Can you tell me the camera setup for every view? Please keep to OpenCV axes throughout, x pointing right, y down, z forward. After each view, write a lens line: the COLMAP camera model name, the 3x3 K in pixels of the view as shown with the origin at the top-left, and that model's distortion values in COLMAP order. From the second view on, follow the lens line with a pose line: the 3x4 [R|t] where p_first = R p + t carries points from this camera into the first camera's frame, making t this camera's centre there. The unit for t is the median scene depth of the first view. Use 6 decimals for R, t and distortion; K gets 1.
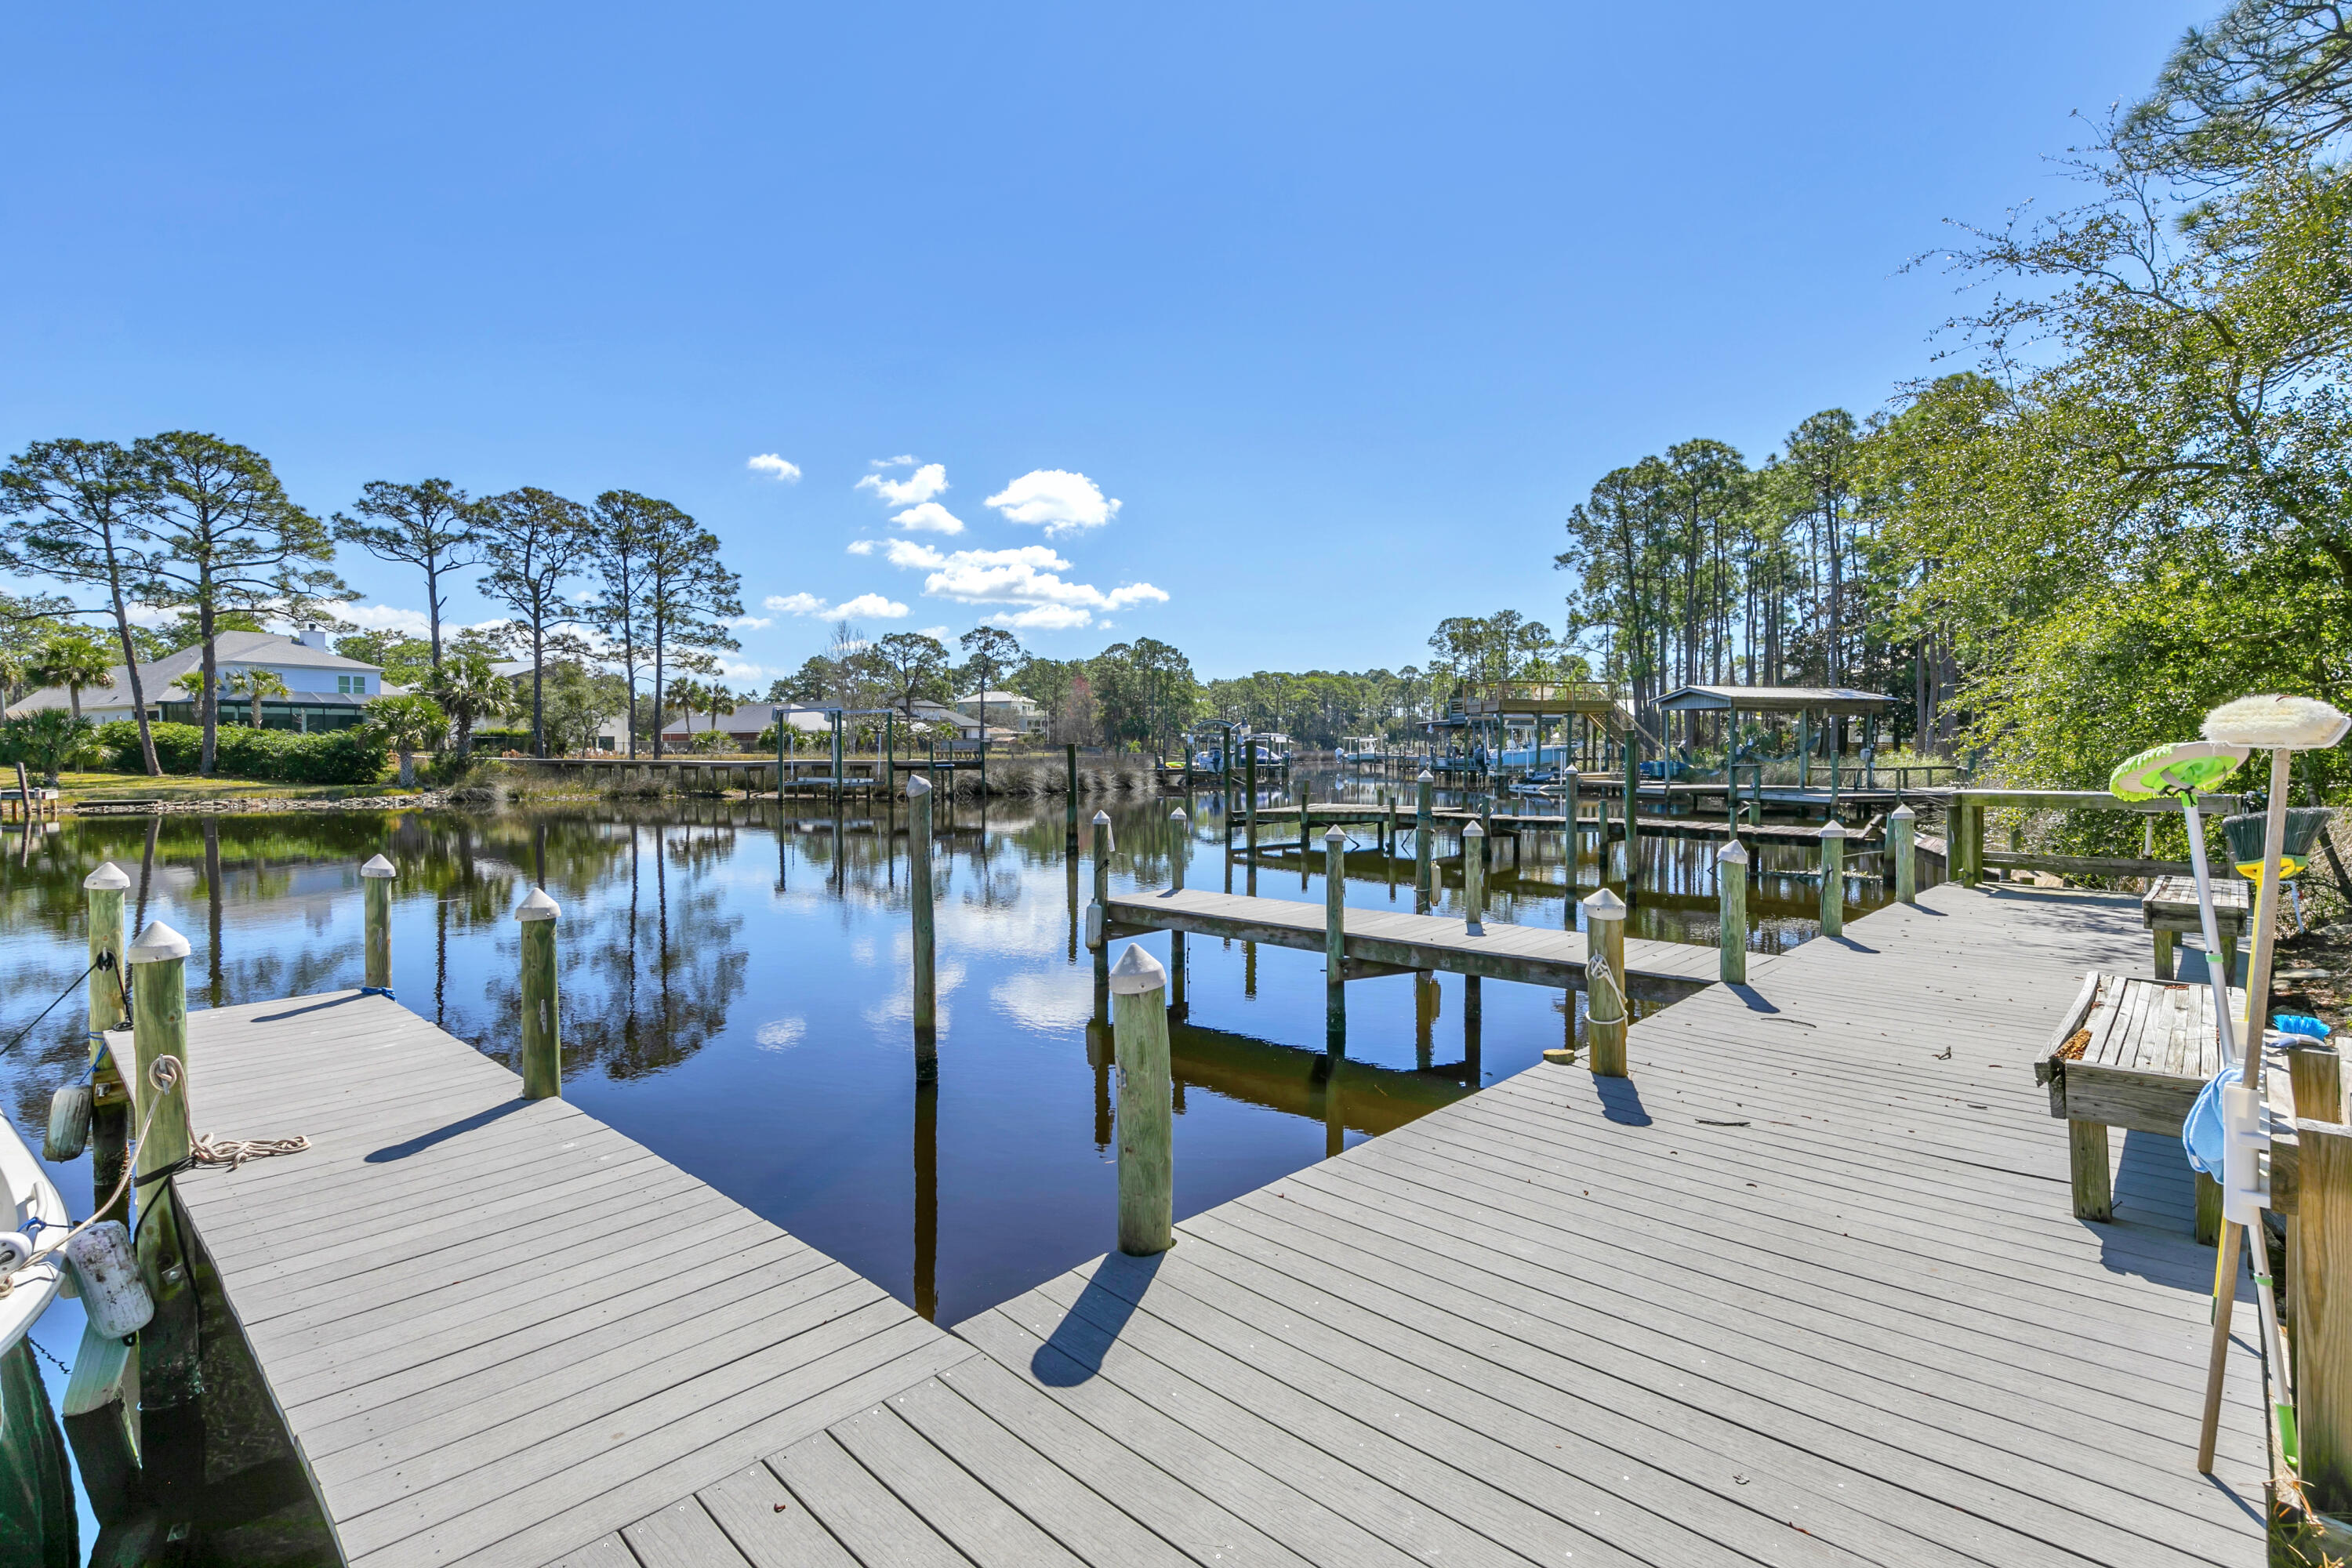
lens RADIAL K [[1085.5, 0, 1184.7], [0, 1085.5, 775.2], [0, 0, 1]] dist [0.000796, -0.000822]
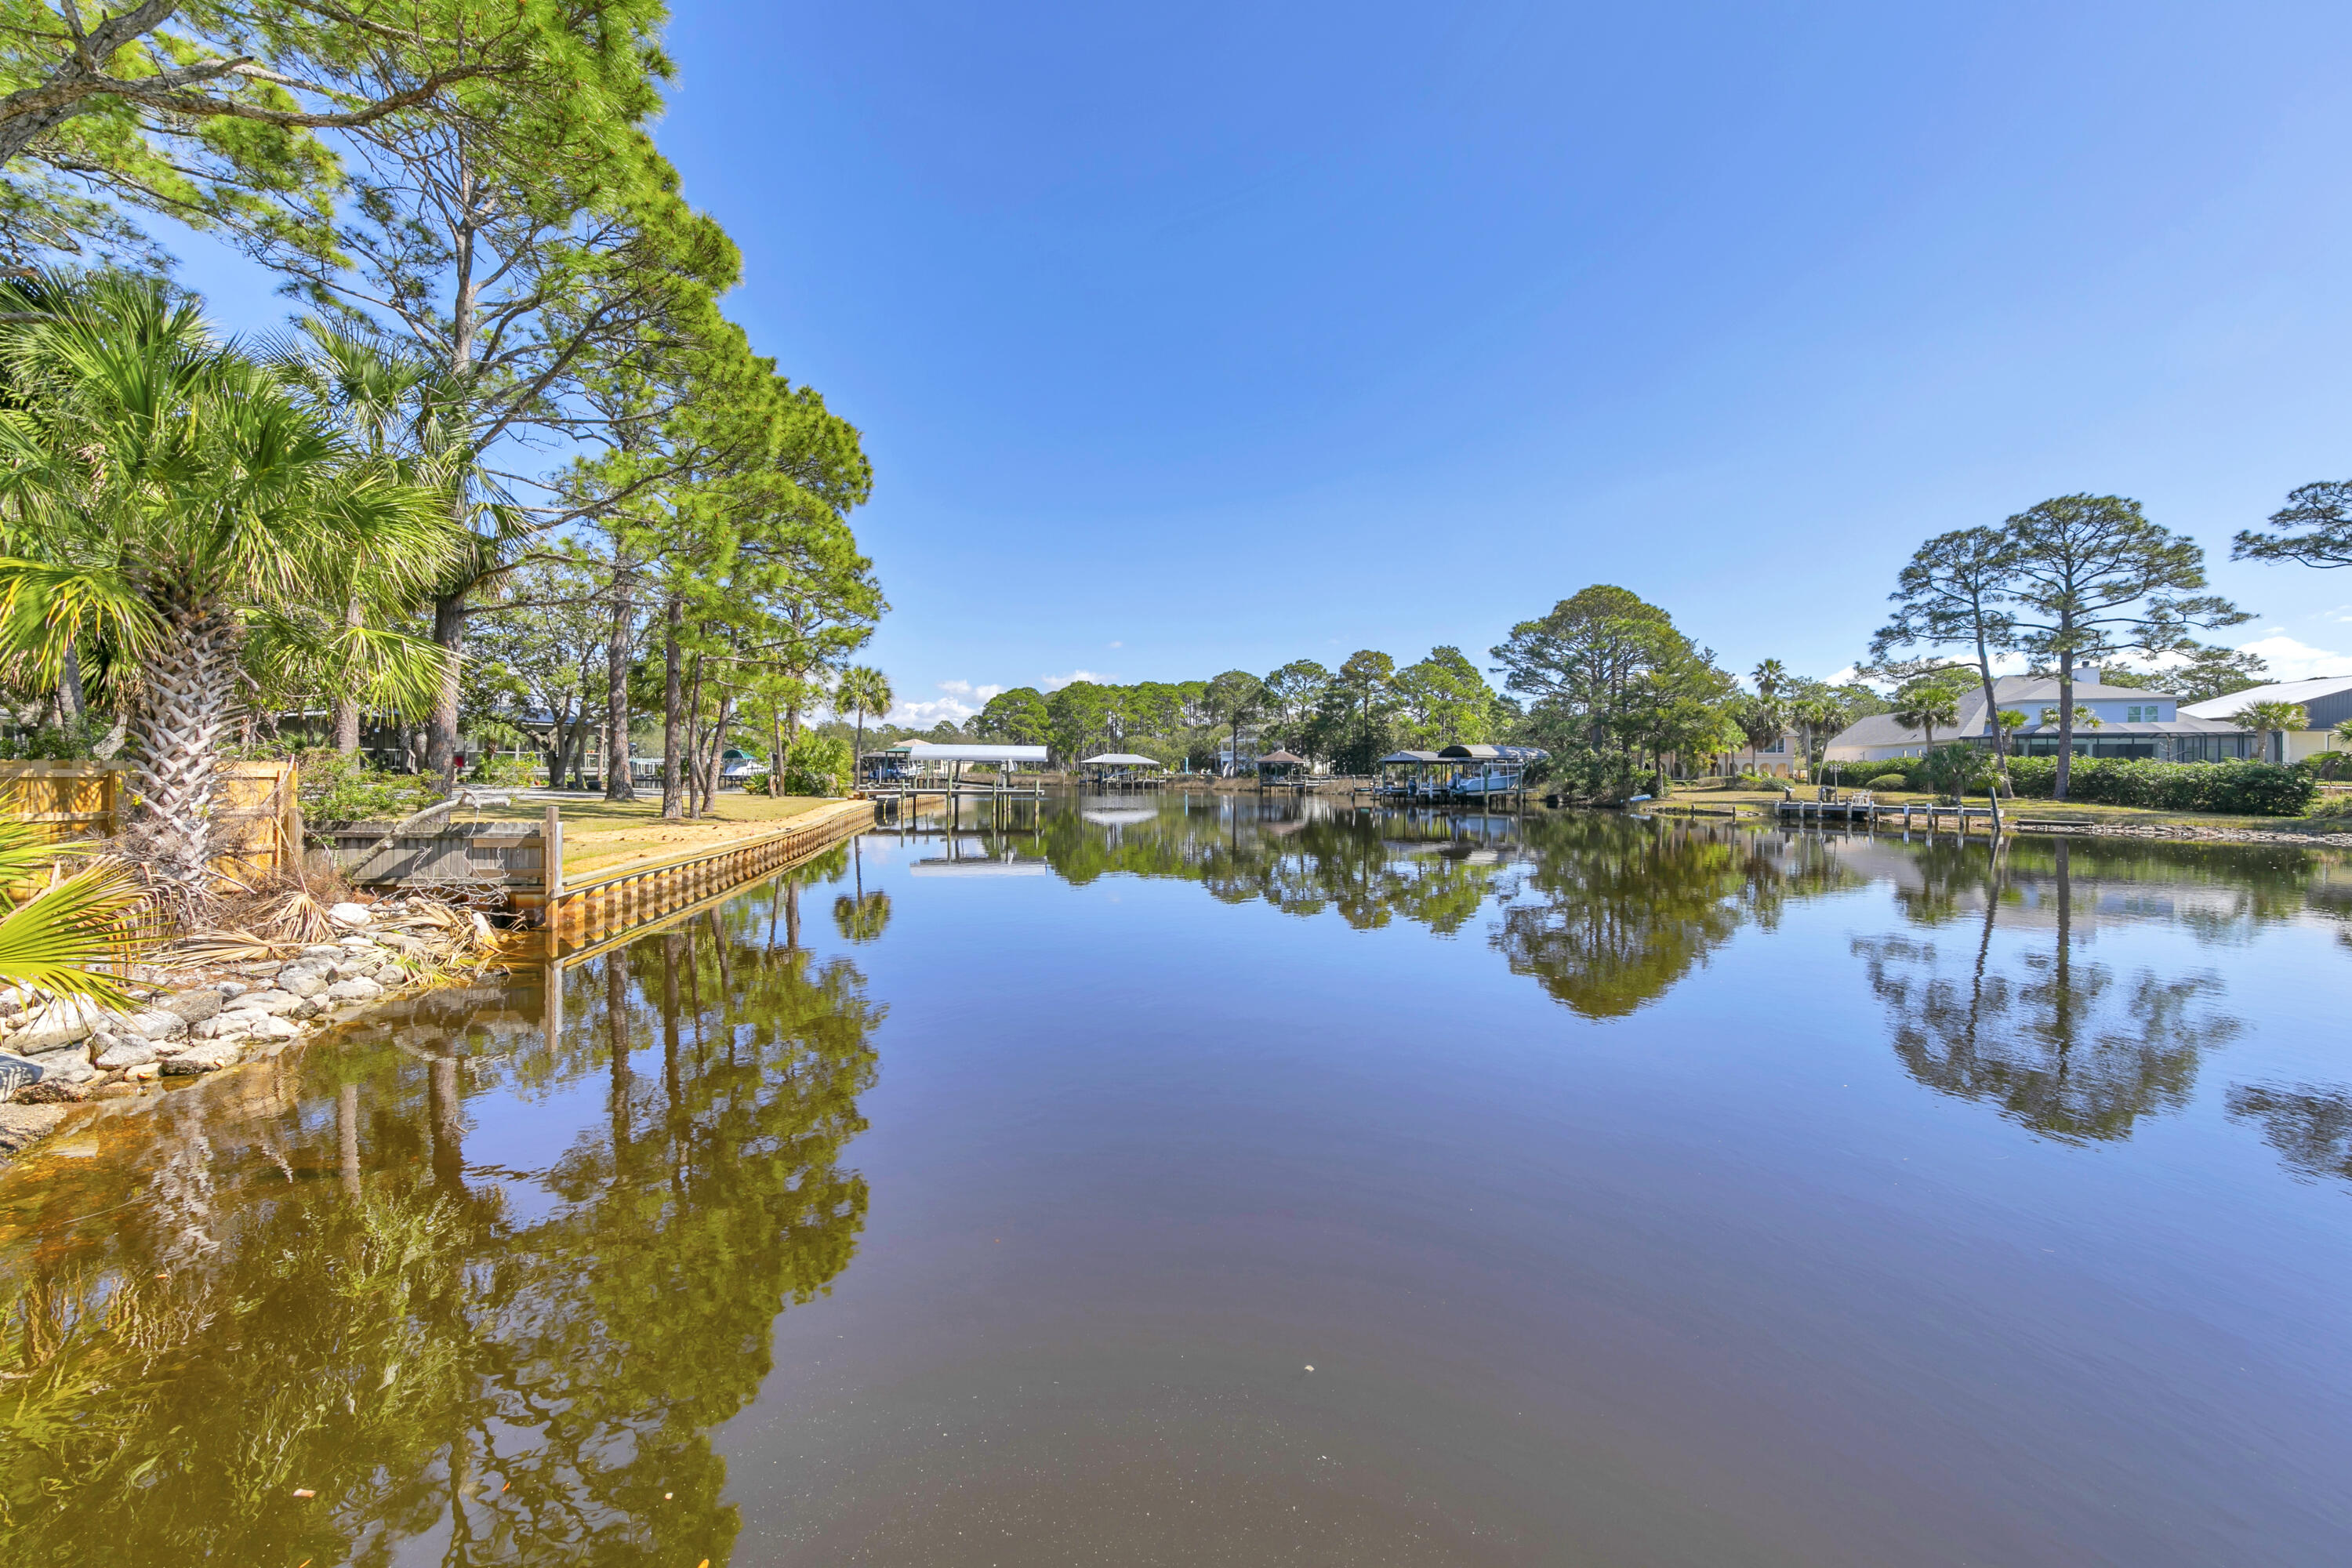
lens RADIAL K [[819.8, 0, 1161.5], [0, 819.8, 776.2], [0, 0, 1]] dist [0.000009, -0.000065]
pose [[0.147097, 0.009798, -0.989074, -0.178782], [-0.031498, 0.999490, 0.005217, 0.000667], [0.988620, 0.030386, 0.147330, -0.041433]]
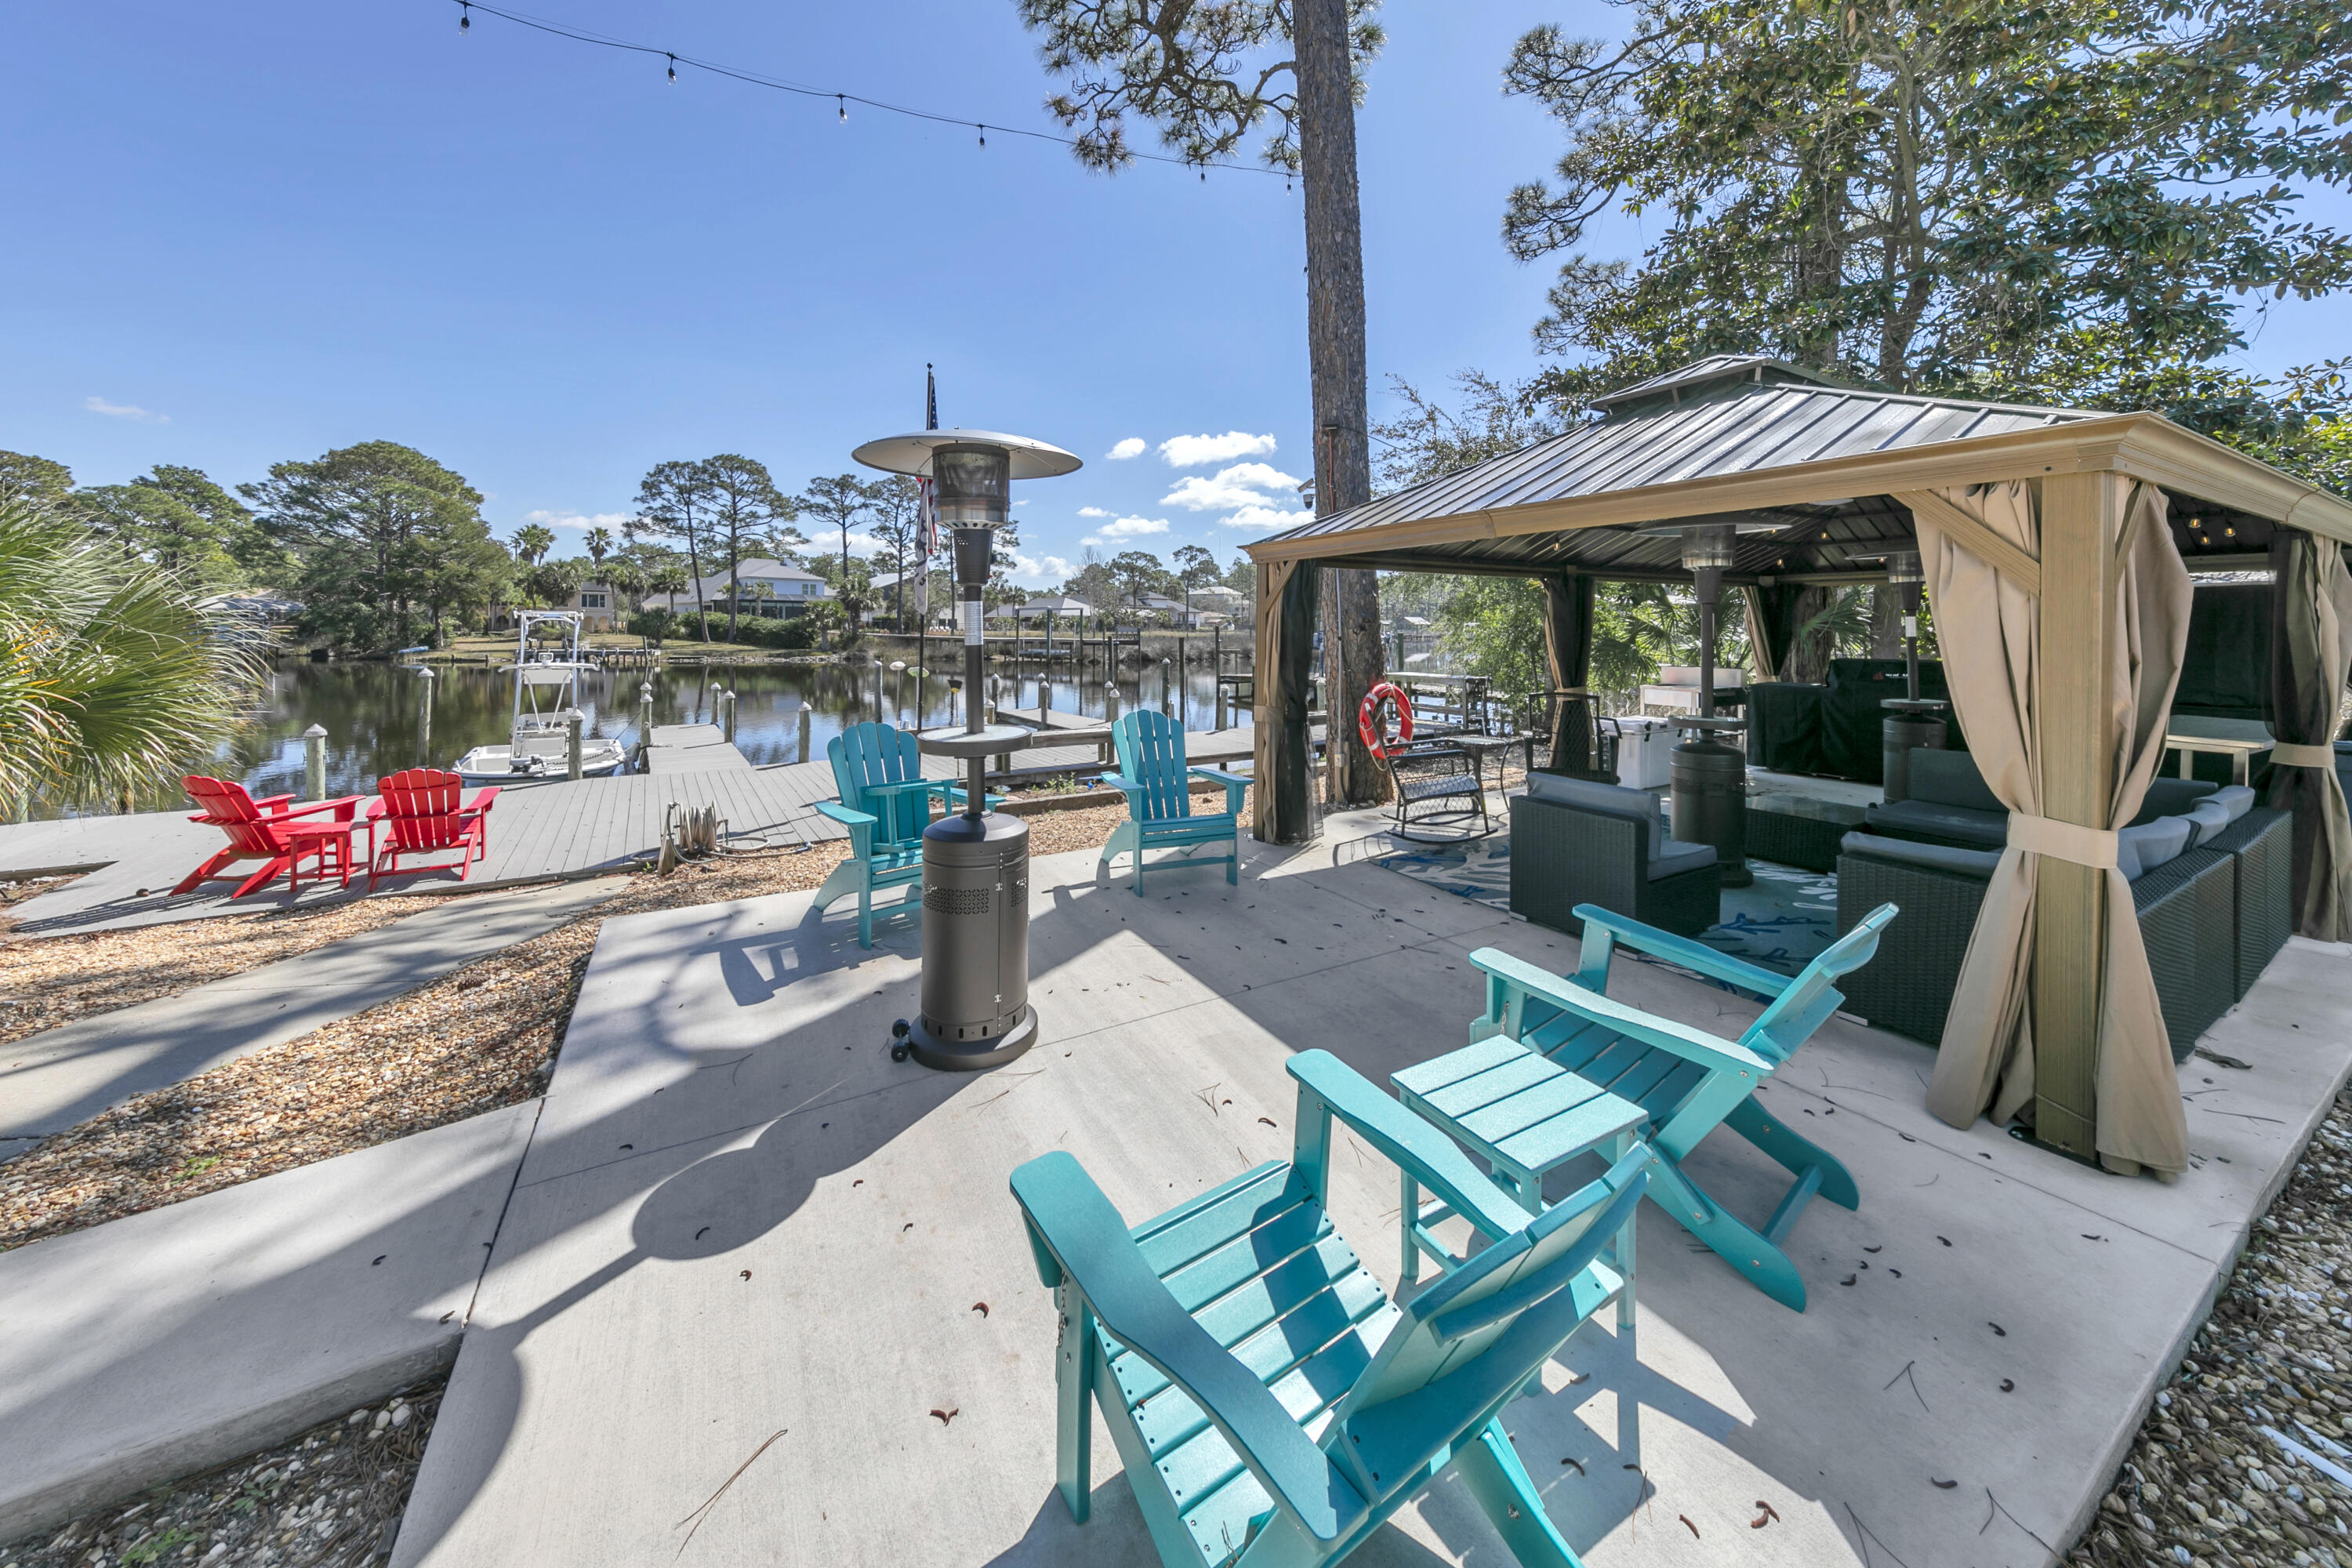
lens RADIAL K [[802.3, 0, 1189.0], [0, 802.3, 629.0], [0, 0, 1]] dist [0.001060, -0.000096]
pose [[0.972594, 0.008799, -0.232344, 0.133424], [-0.013351, 0.999748, -0.018024, -0.007304], [0.232127, 0.020632, 0.972467, -0.109842]]
